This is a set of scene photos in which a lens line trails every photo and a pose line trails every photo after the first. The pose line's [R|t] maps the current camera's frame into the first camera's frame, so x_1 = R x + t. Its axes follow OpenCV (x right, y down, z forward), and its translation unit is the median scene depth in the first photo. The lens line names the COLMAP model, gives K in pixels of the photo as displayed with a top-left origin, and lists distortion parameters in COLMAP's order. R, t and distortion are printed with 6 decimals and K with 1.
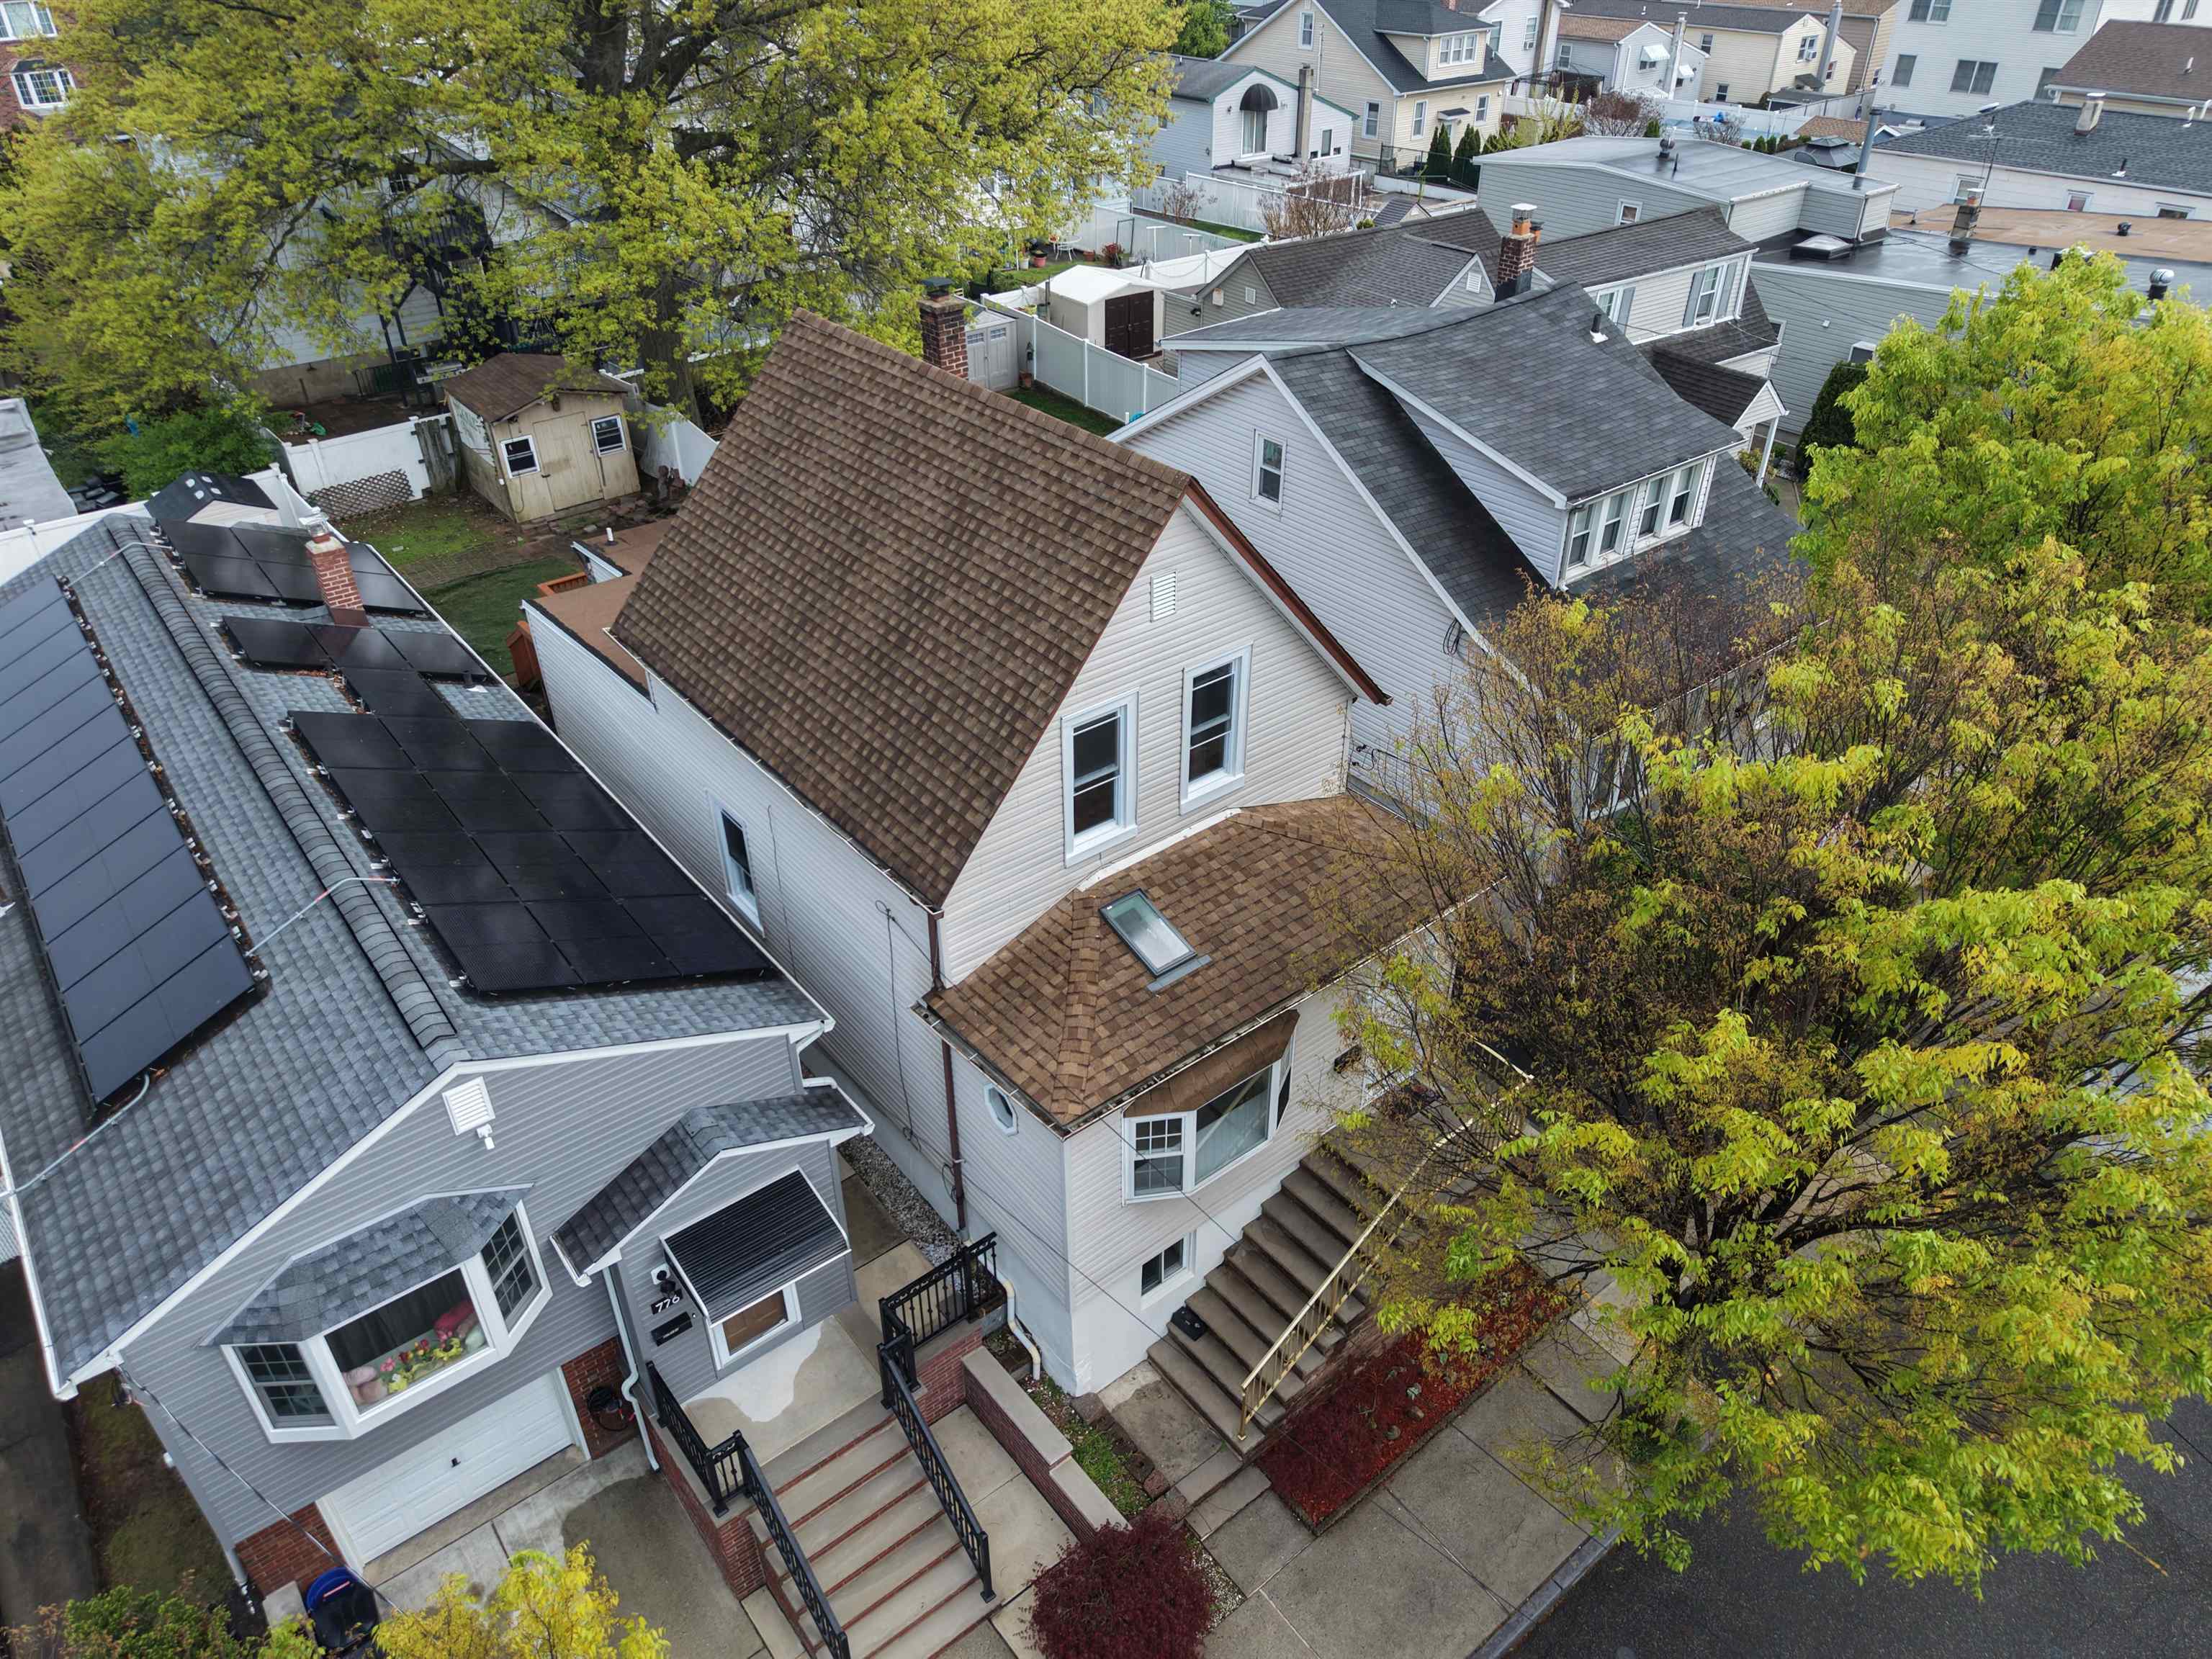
lens RADIAL K [[1482.9, 0, 1100.8], [0, 1482.9, 825.9], [0, 0, 1]] dist [0.010340, -0.006656]
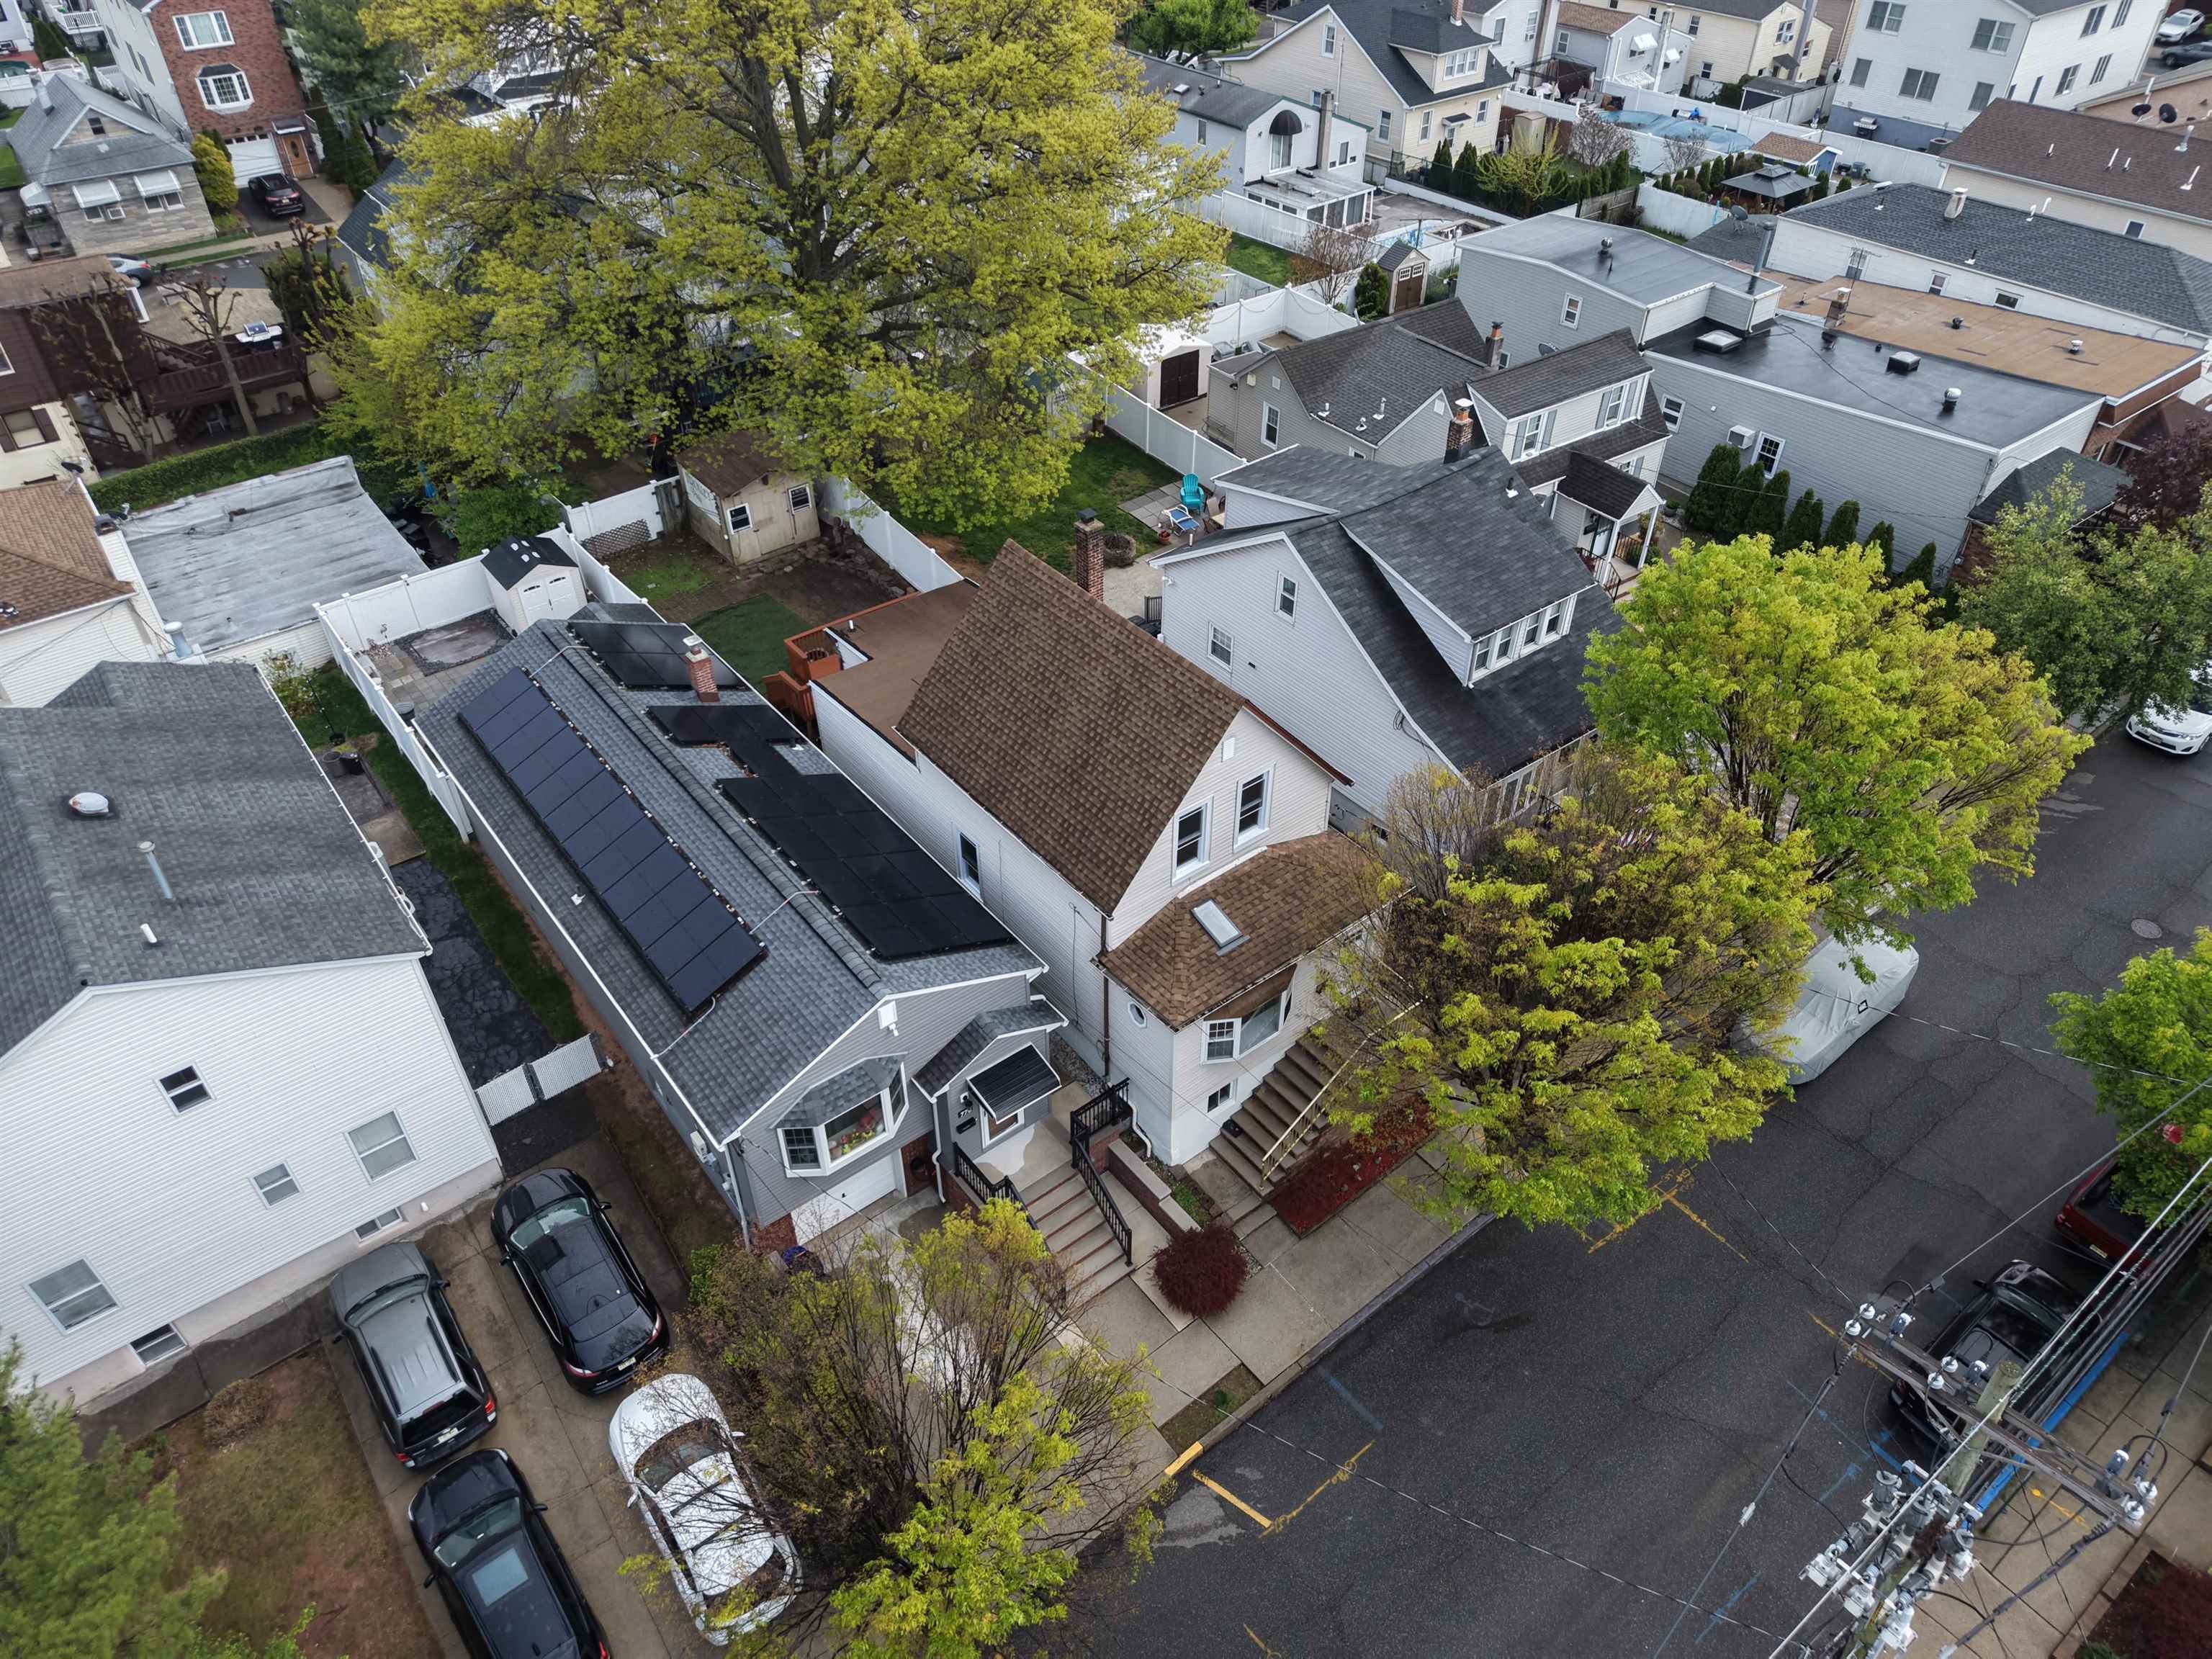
lens RADIAL K [[1482.9, 0, 1100.8], [0, 1482.9, 825.9], [0, 0, 1]] dist [0.010340, -0.006656]
pose [[0.999940, 0.009049, -0.006244, -0.082697], [-0.008377, 0.994909, 0.100434, -0.187489], [0.007121, -0.100375, 0.994924, -0.673665]]
